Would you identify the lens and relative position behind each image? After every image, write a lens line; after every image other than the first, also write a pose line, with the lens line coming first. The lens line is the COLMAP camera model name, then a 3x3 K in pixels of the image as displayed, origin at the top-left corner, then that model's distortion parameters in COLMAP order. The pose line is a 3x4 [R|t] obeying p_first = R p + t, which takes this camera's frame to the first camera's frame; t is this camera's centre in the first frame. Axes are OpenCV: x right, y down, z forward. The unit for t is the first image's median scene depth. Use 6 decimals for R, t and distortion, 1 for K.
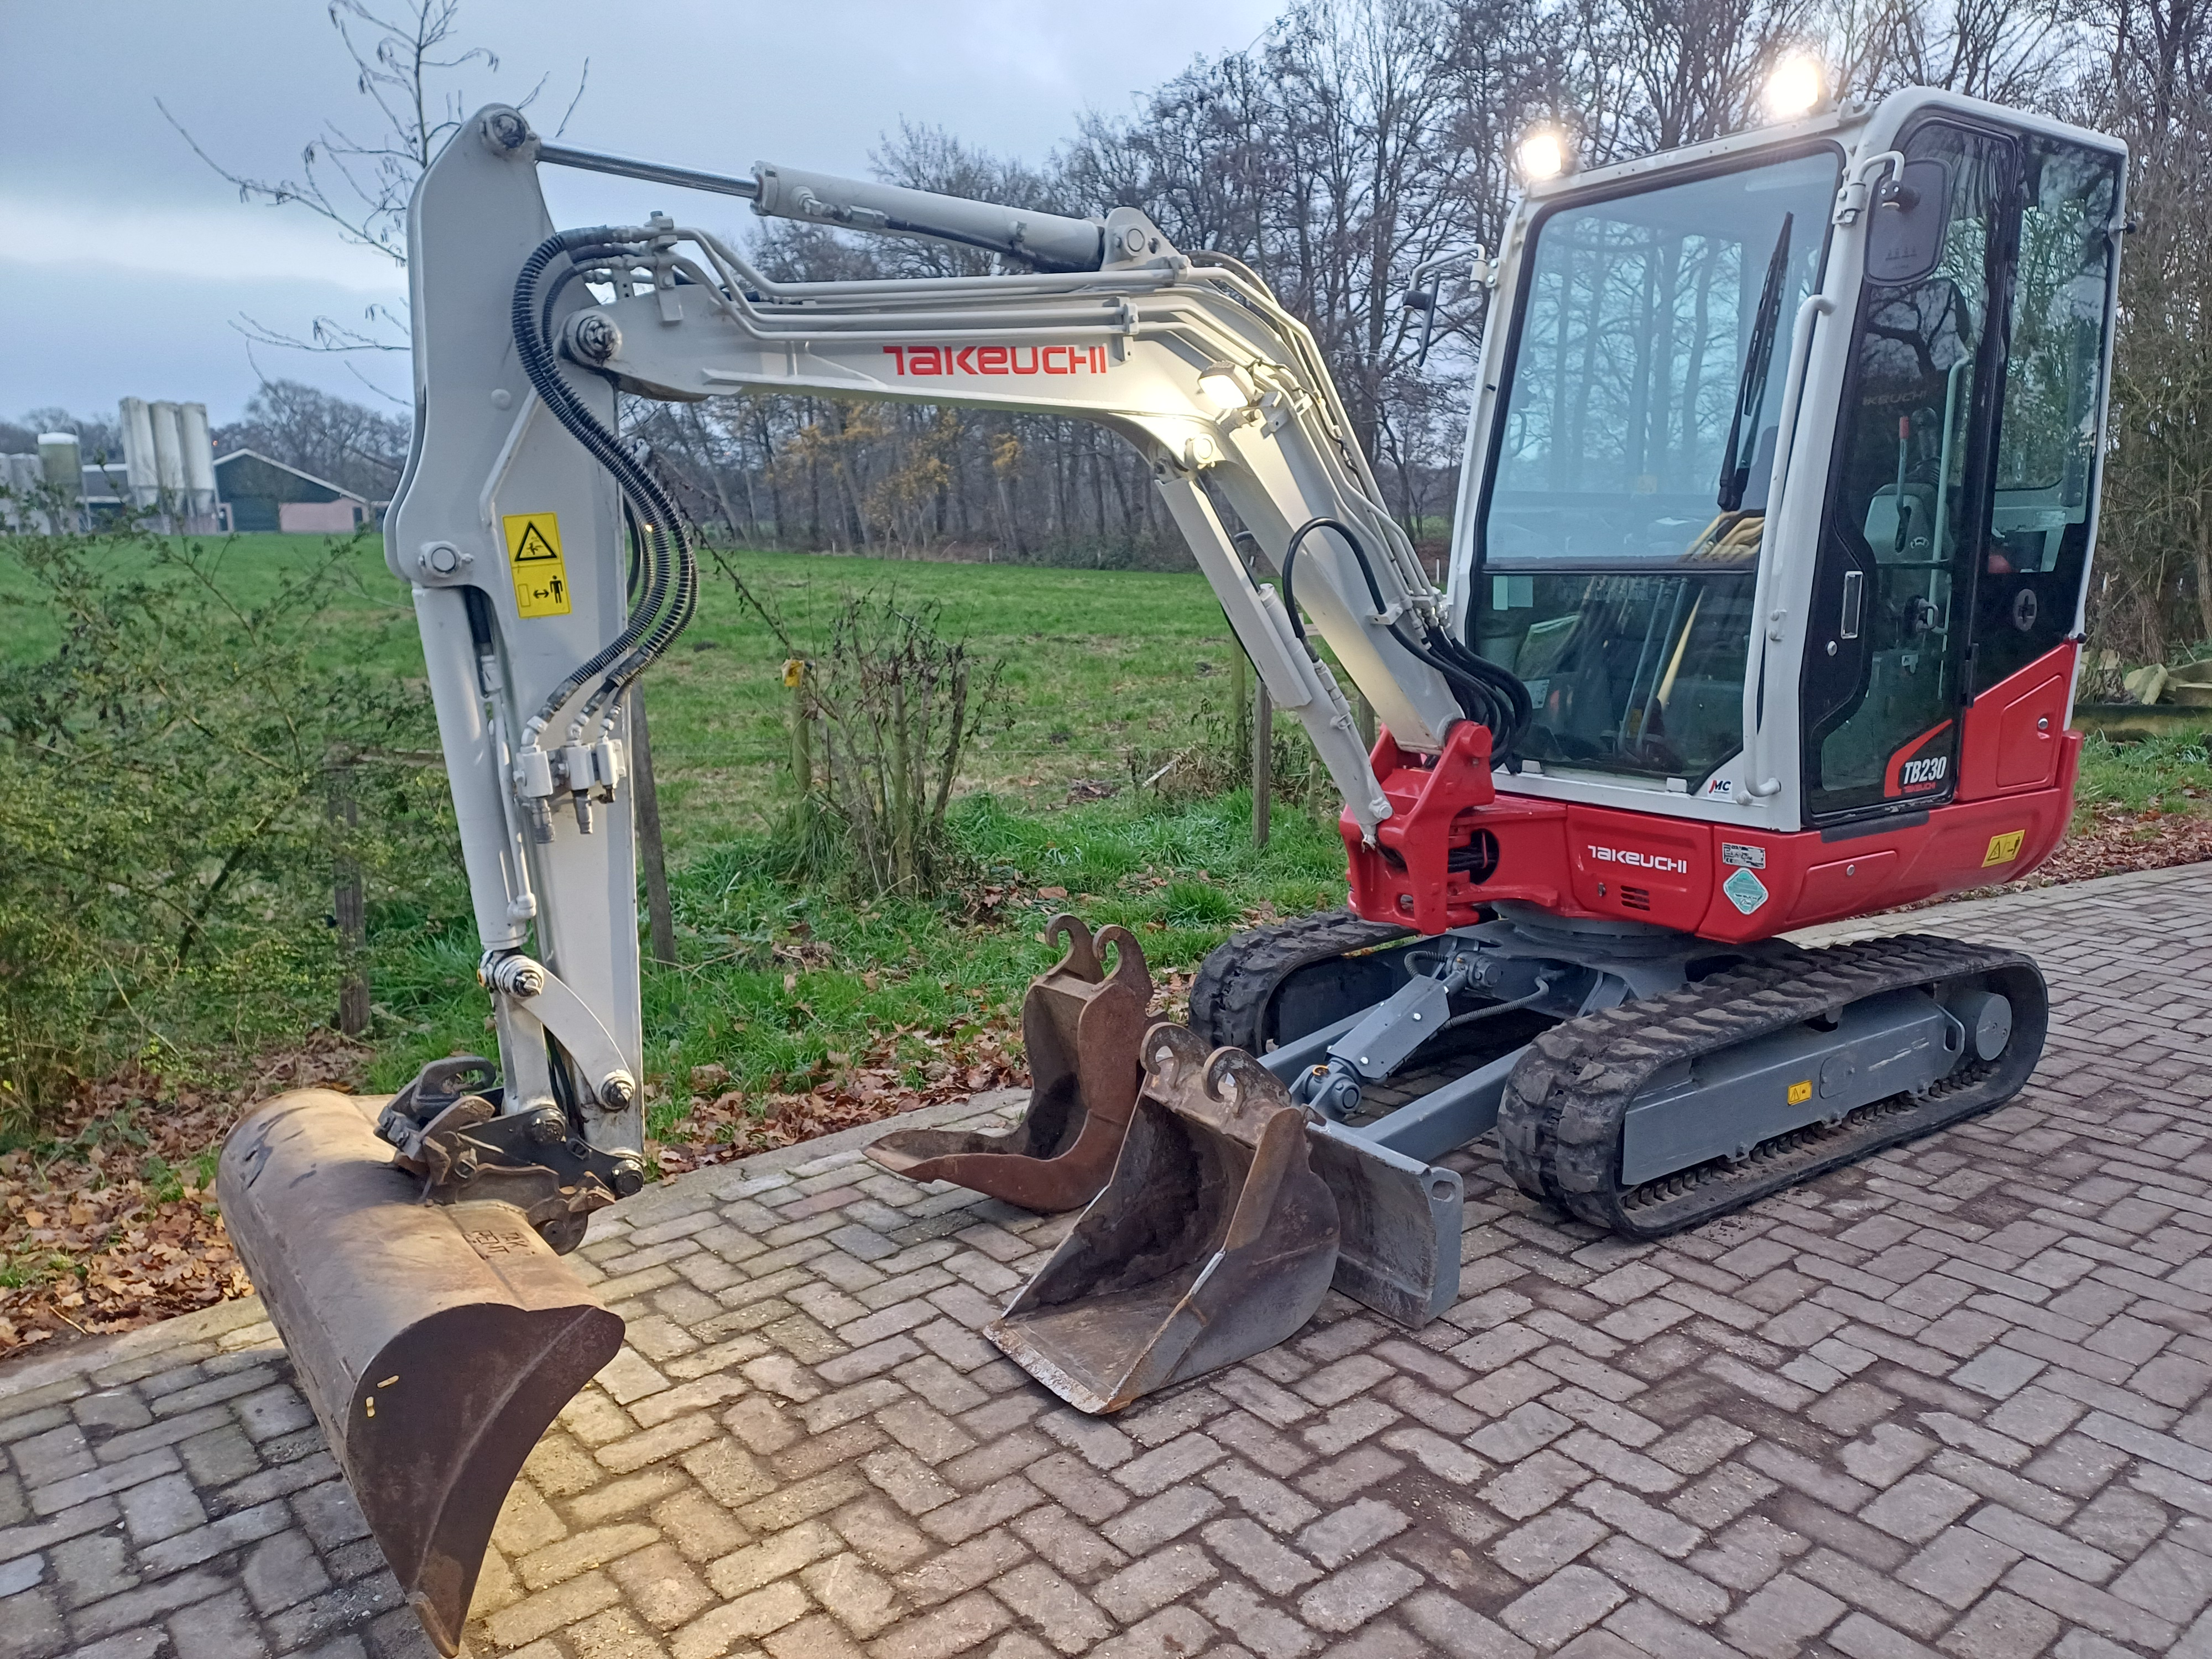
lens RADIAL K [[1603.0, 0, 1104.4], [0, 1603.0, 853.1], [0, 0, 1]] dist [0.063660, -0.050773]
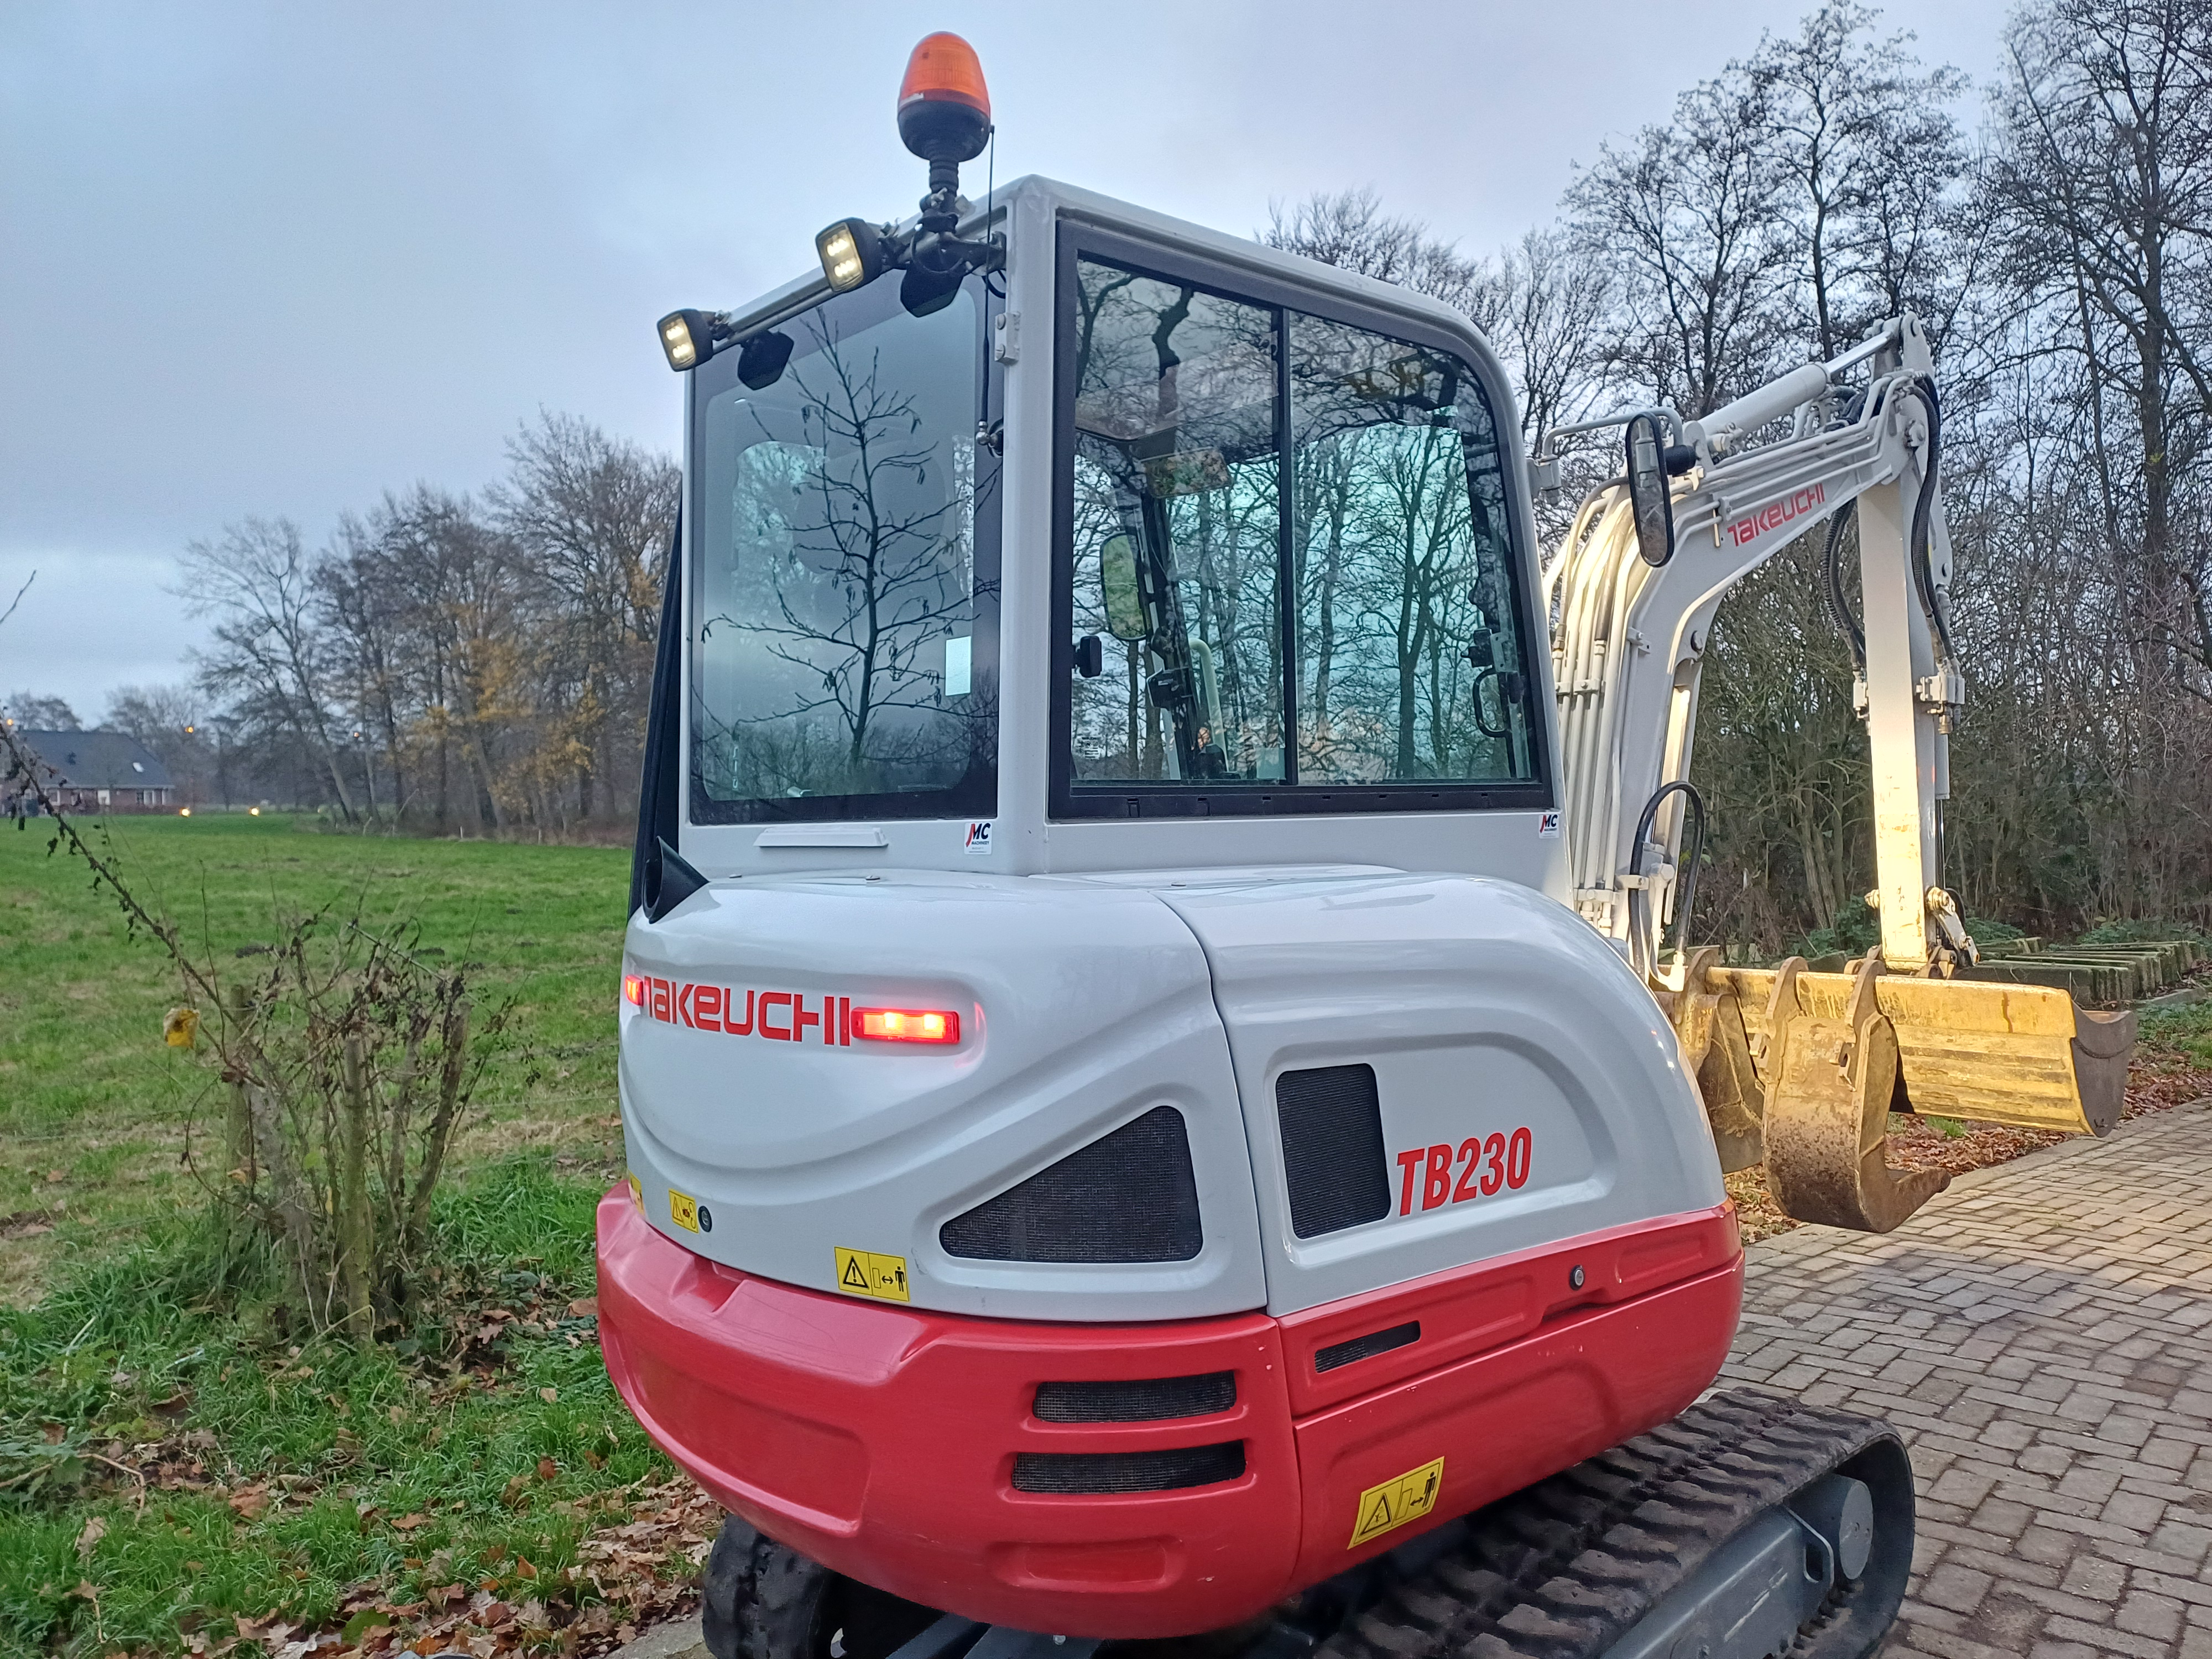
lens RADIAL K [[1609.5, 0, 1125.0], [0, 1609.5, 851.0], [0, 0, 1]] dist [0.046909, -0.019973]
pose [[0.976450, -0.001865, 0.215738, 0.100601], [0.039543, 0.984571, -0.170462, -0.094318], [-0.212091, 0.174978, 0.961457, 0.408135]]
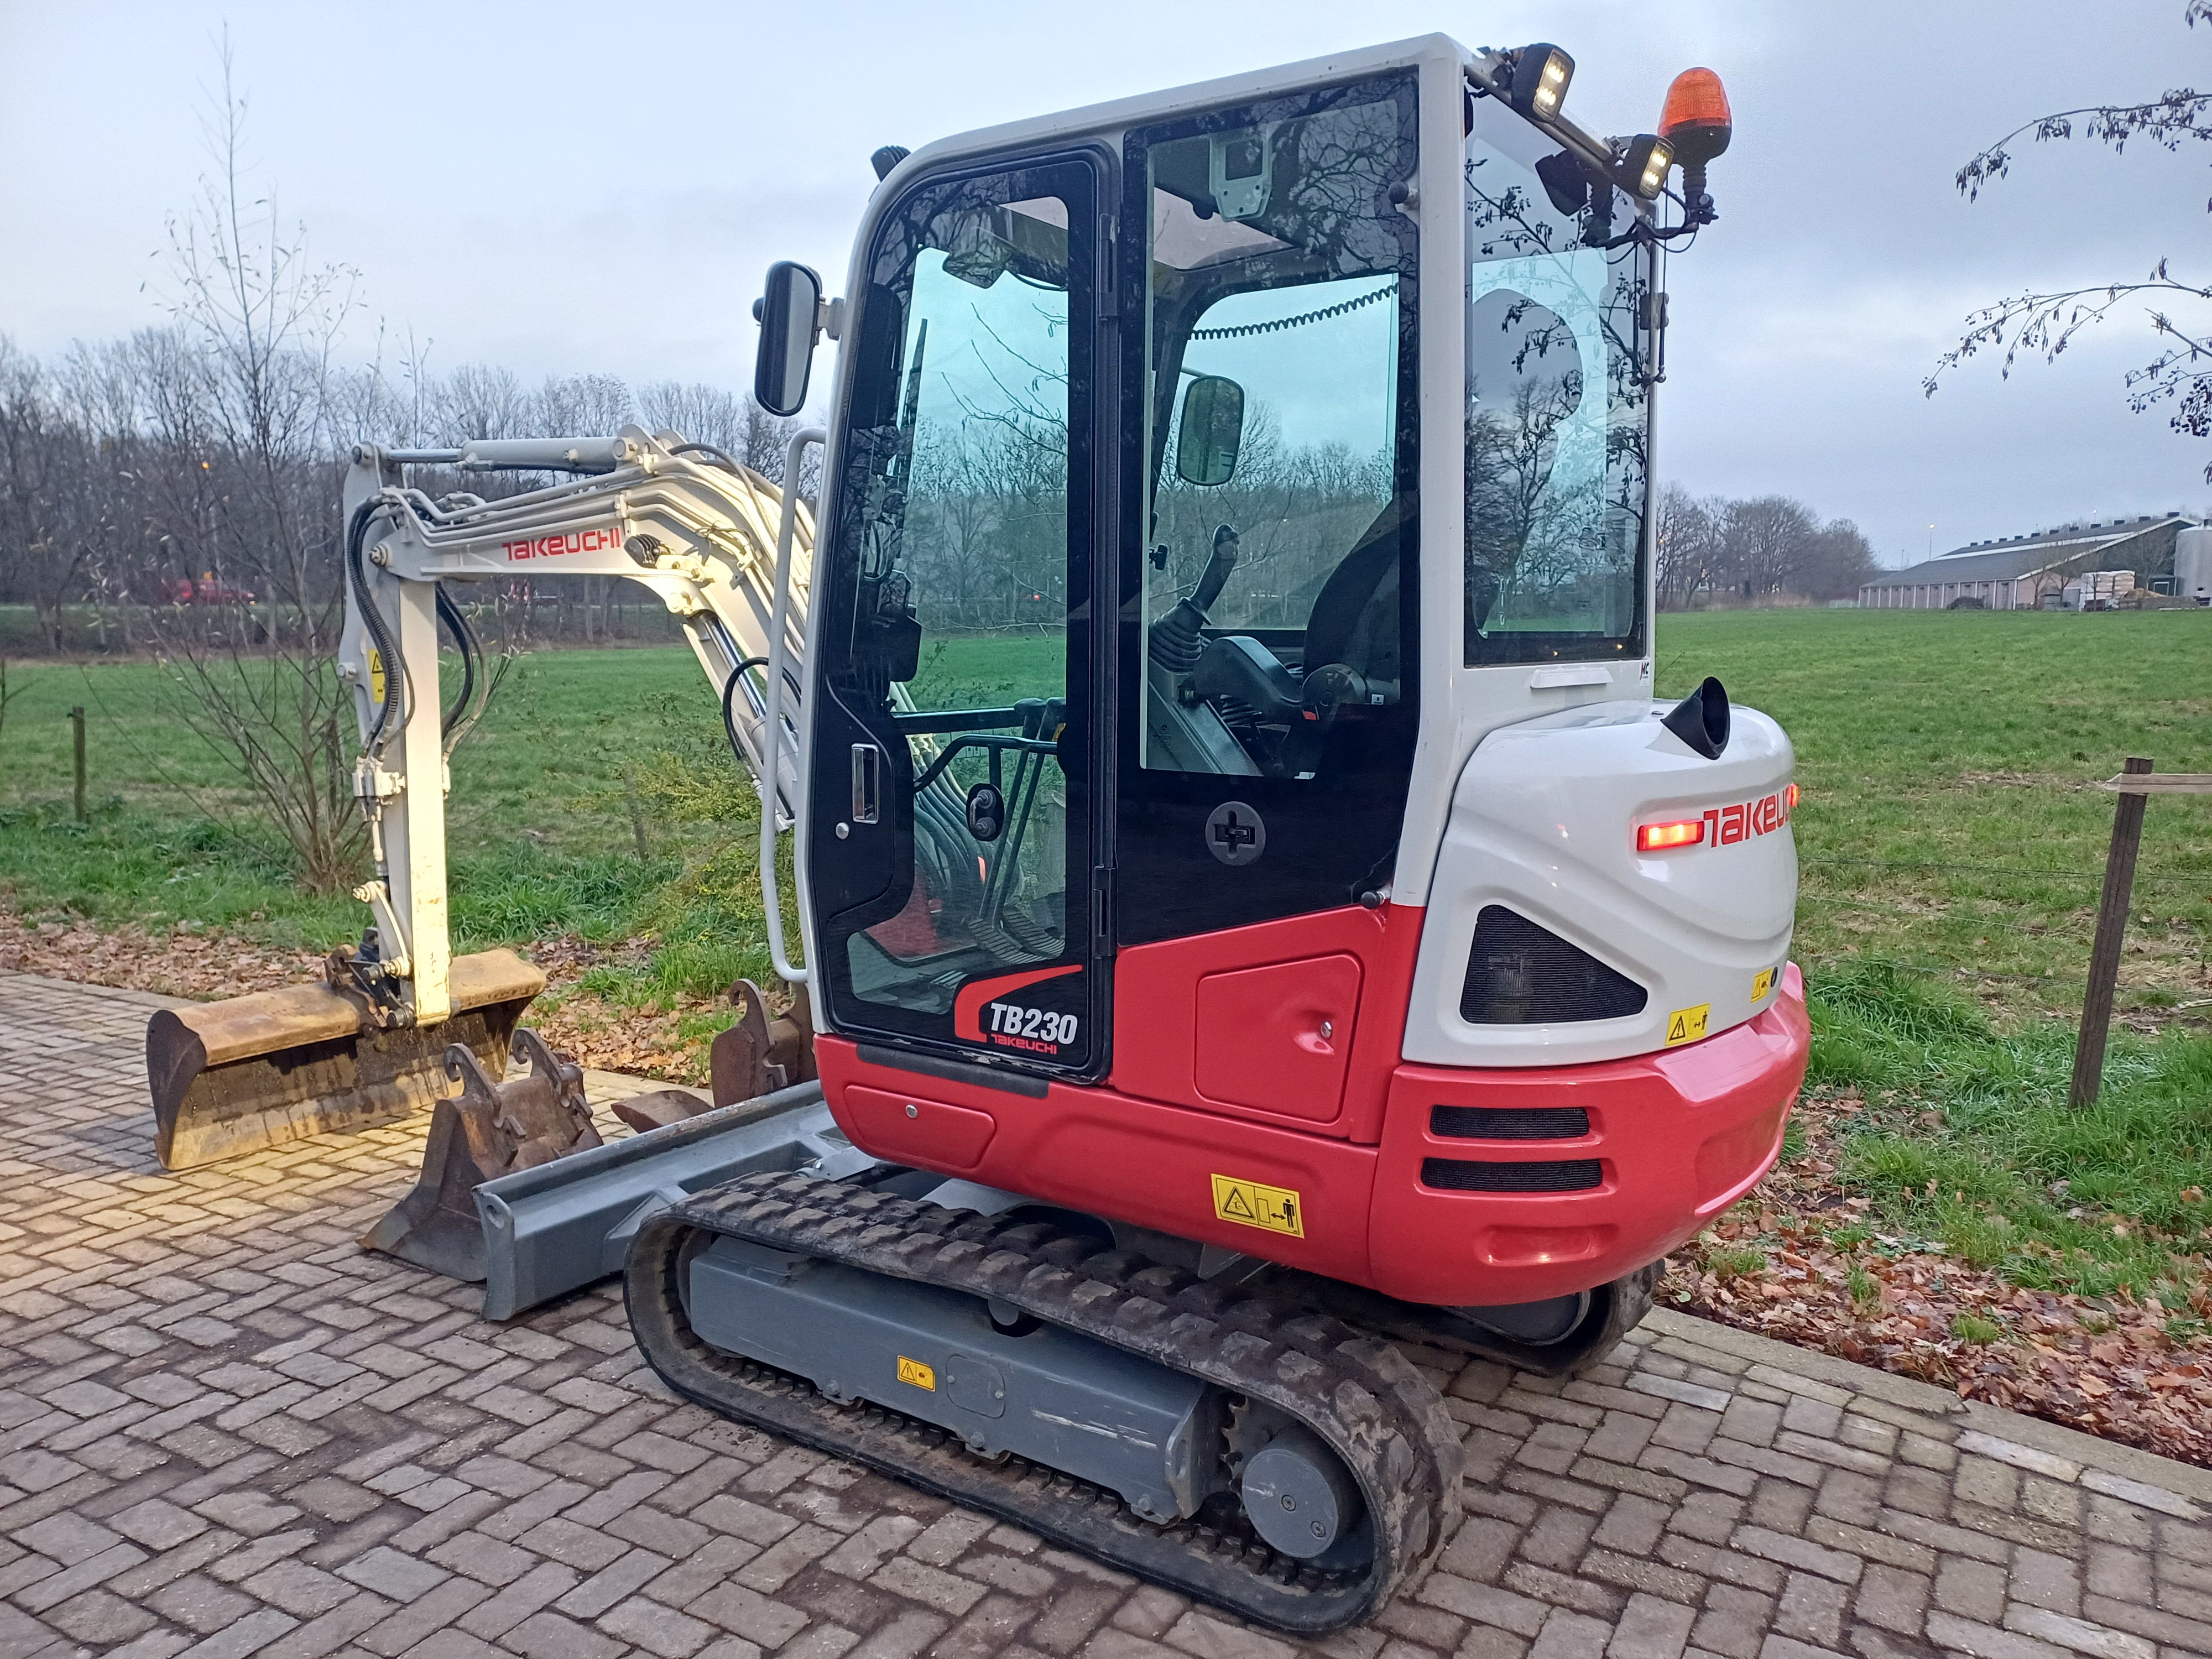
lens RADIAL K [[1609.5, 0, 1125.0], [0, 1609.5, 851.0], [0, 0, 1]] dist [0.046909, -0.019973]
pose [[0.358596, 0.140083, -0.922922, 1.311762], [-0.180309, 0.980452, 0.078756, -0.213293], [0.915914, 0.138170, 0.376844, 0.839847]]
